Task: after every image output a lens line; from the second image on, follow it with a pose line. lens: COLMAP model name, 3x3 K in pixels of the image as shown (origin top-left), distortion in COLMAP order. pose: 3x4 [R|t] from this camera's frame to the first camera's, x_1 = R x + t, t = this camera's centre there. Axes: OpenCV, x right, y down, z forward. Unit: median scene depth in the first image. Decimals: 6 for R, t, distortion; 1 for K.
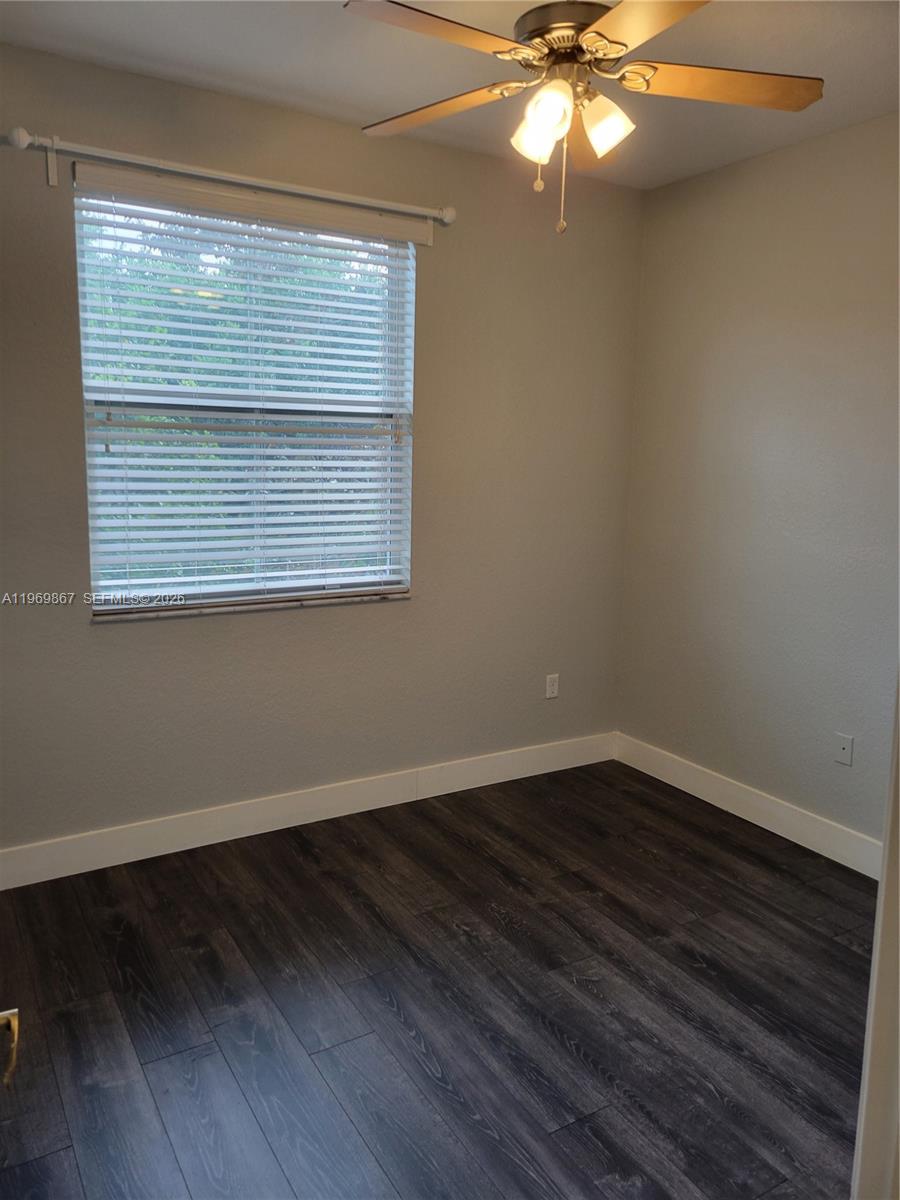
lens RADIAL K [[907.7, 0, 449.9], [0, 907.7, 586.9], [0, 0, 1]] dist [0.060796, -0.053117]
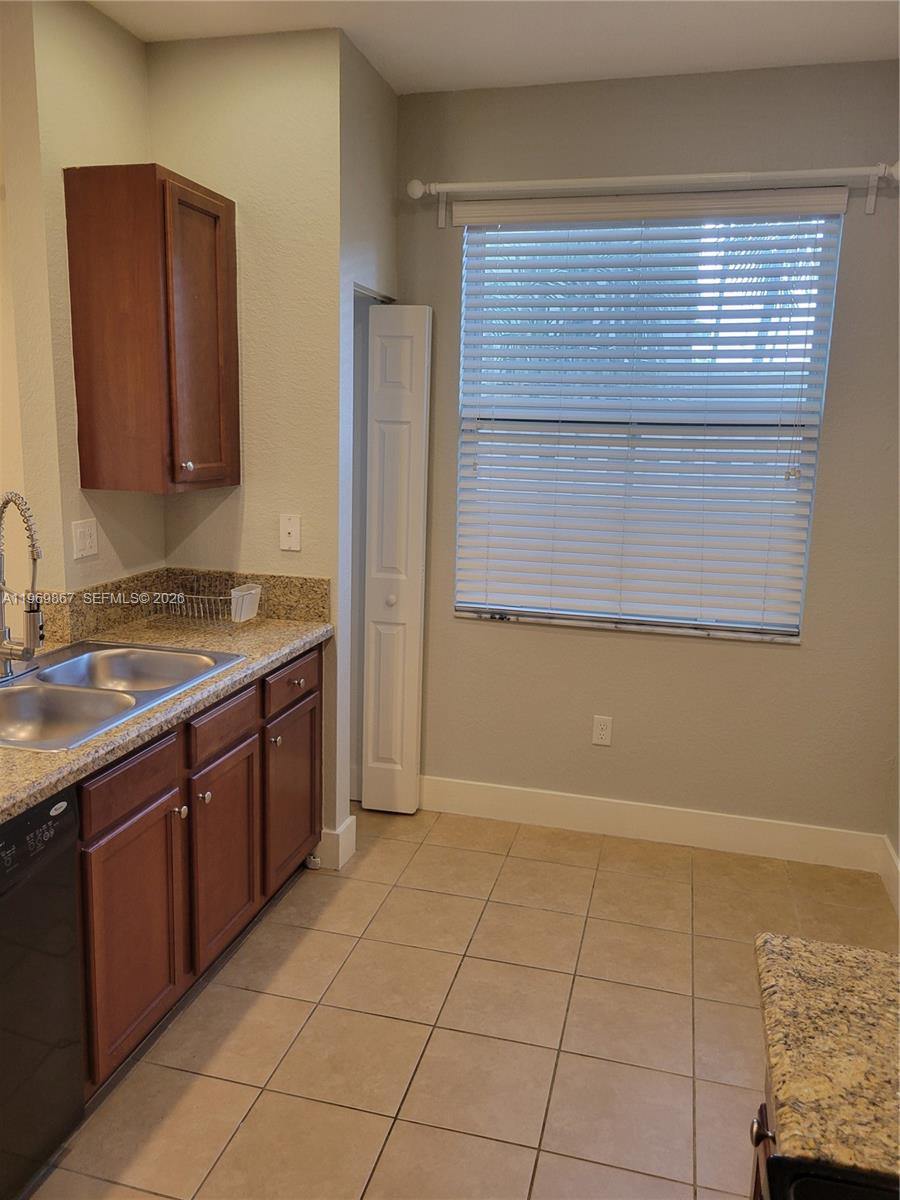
lens RADIAL K [[907.7, 0, 449.9], [0, 907.7, 586.9], [0, 0, 1]] dist [0.060796, -0.053117]
pose [[0.682676, 0.112581, -0.721996, 0.379633], [-0.129899, 0.991020, 0.031705, -0.029562], [0.719082, 0.072142, 0.691170, 0.228433]]
